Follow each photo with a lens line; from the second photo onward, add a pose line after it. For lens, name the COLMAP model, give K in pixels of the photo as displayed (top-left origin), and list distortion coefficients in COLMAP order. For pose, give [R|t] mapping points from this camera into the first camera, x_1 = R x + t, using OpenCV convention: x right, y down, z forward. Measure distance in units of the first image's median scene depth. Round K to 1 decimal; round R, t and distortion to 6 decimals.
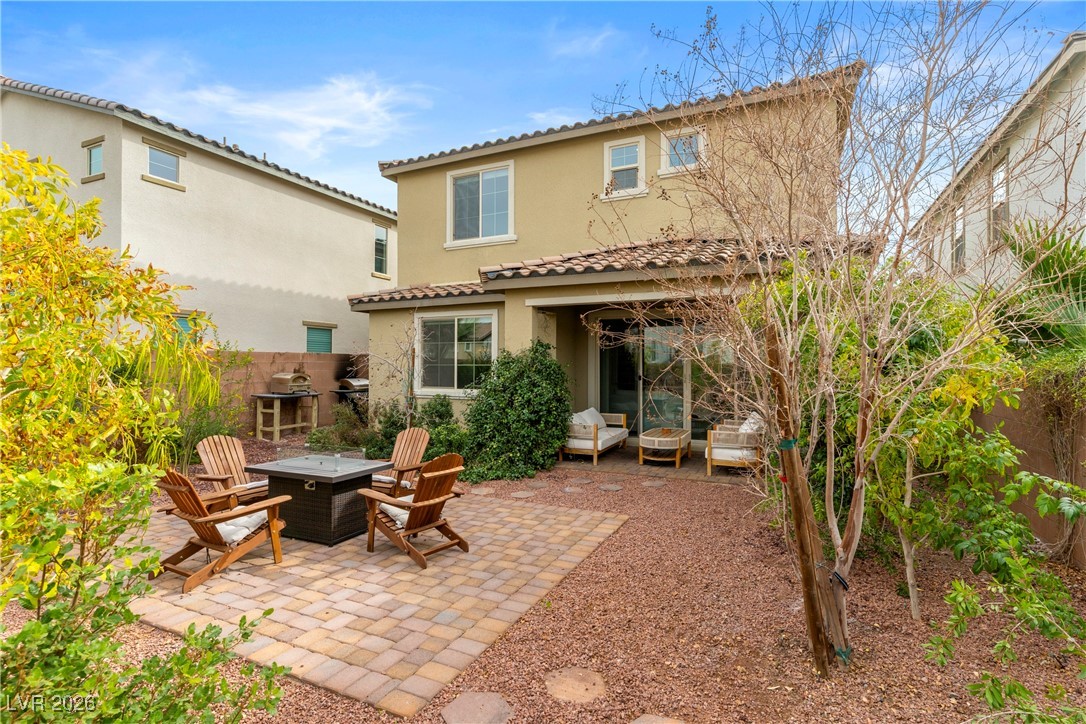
lens RADIAL K [[524.6, 0, 543.0], [0, 524.6, 362.0], [0, 0, 1]] dist [0.011213, 0.000420]
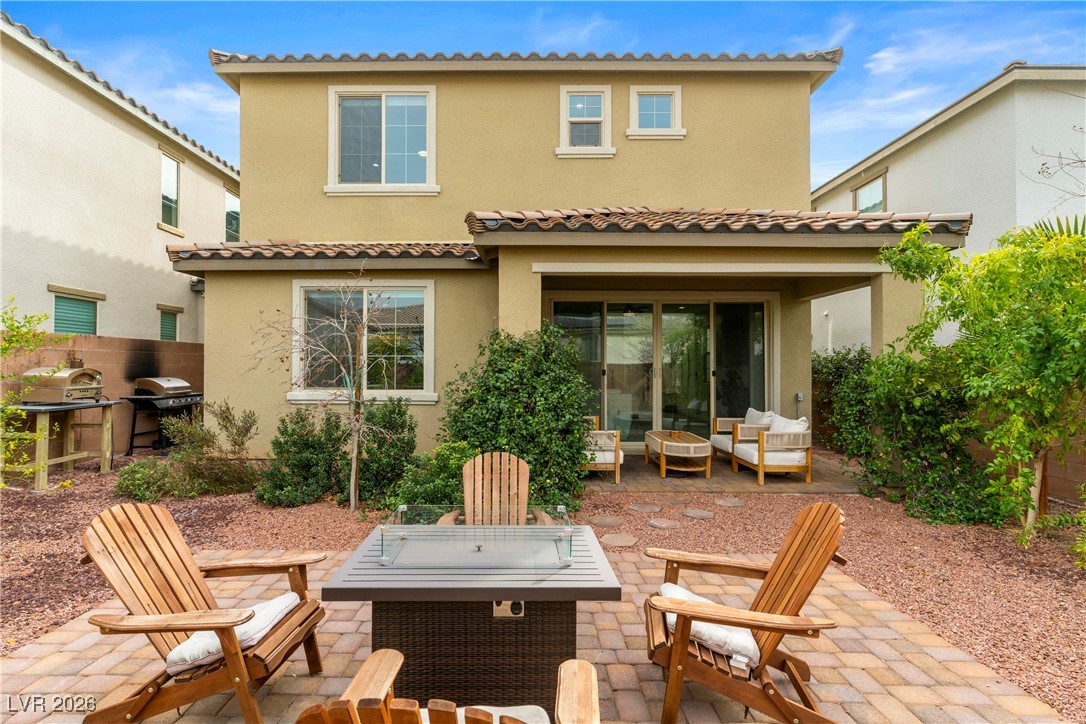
lens RADIAL K [[538.5, 0, 543.0], [0, 538.5, 362.0], [0, 0, 1]] dist [0.007158, 0.000416]
pose [[0.909431, 0.002889, 0.415846, -0.250604], [-0.003138, 0.999995, -0.000085, 0.013087], [-0.415844, -0.001227, 0.909435, 0.241971]]
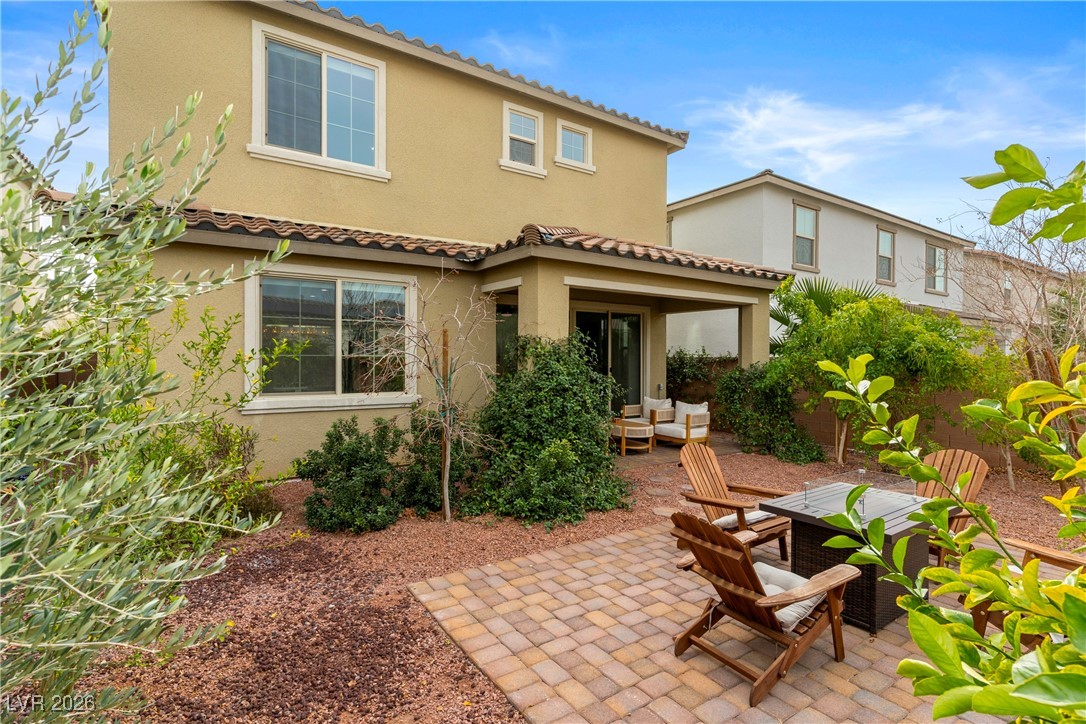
lens RADIAL K [[524.6, 0, 543.0], [0, 524.6, 362.0], [0, 0, 1]] dist [0.011213, 0.000420]
pose [[0.517570, -0.007076, 0.855611, -0.583543], [-0.012090, 0.999806, 0.015581, 0.000703], [-0.855555, -0.018408, 0.517384, 0.475409]]
